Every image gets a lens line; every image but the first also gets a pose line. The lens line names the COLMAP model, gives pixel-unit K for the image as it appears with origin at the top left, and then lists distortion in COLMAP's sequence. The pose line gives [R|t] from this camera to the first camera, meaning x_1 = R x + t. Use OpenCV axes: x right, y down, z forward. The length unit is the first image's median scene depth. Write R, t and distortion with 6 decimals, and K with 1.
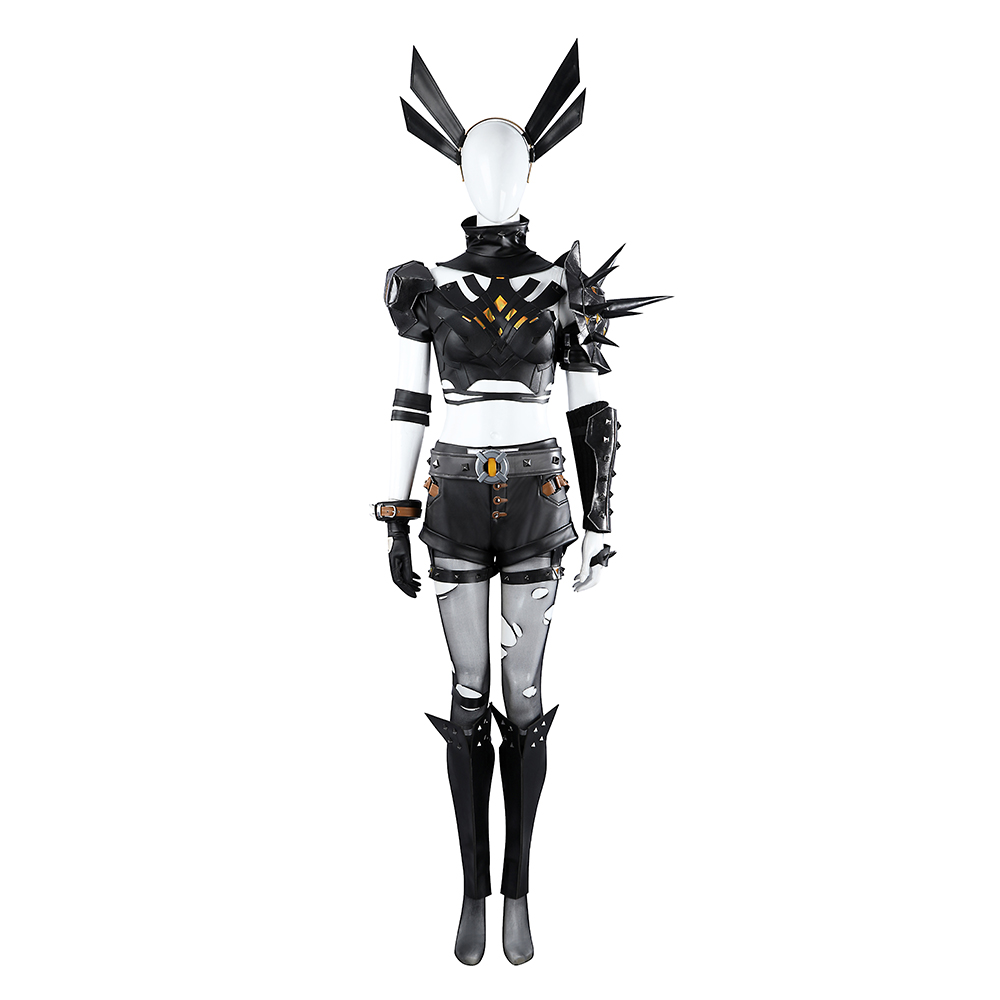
lens RADIAL K [[1127.2, 0, 500.0], [0, 1127.2, 500.0], [0, 0, 1]] dist [0.008336, 0.005068]
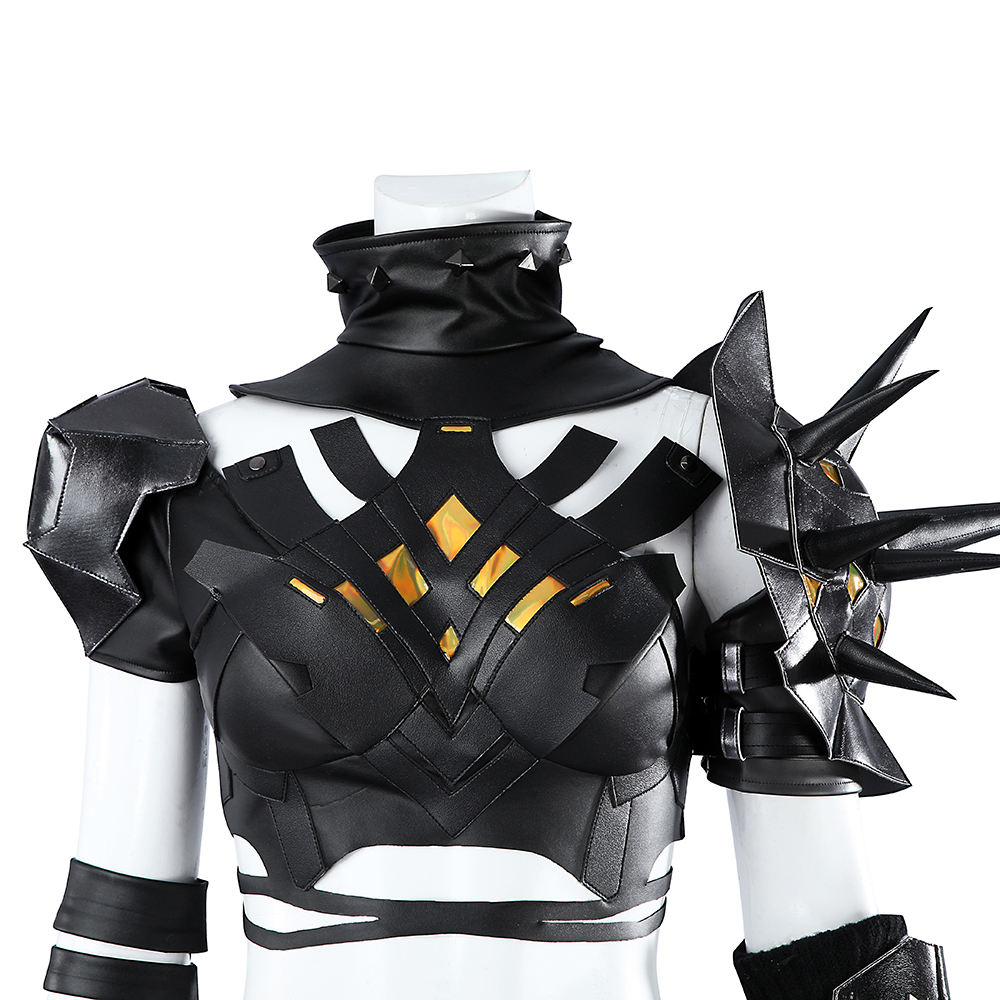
lens RADIAL K [[1127.2, 0, 500.0], [0, 1127.2, 500.0], [0, 0, 1]] dist [0.008336, 0.005068]
pose [[0.994406, -0.019248, -0.103859, 0.035437], [-0.004886, 0.973822, -0.227259, -0.122344], [0.105514, 0.226495, 0.968280, 0.750344]]
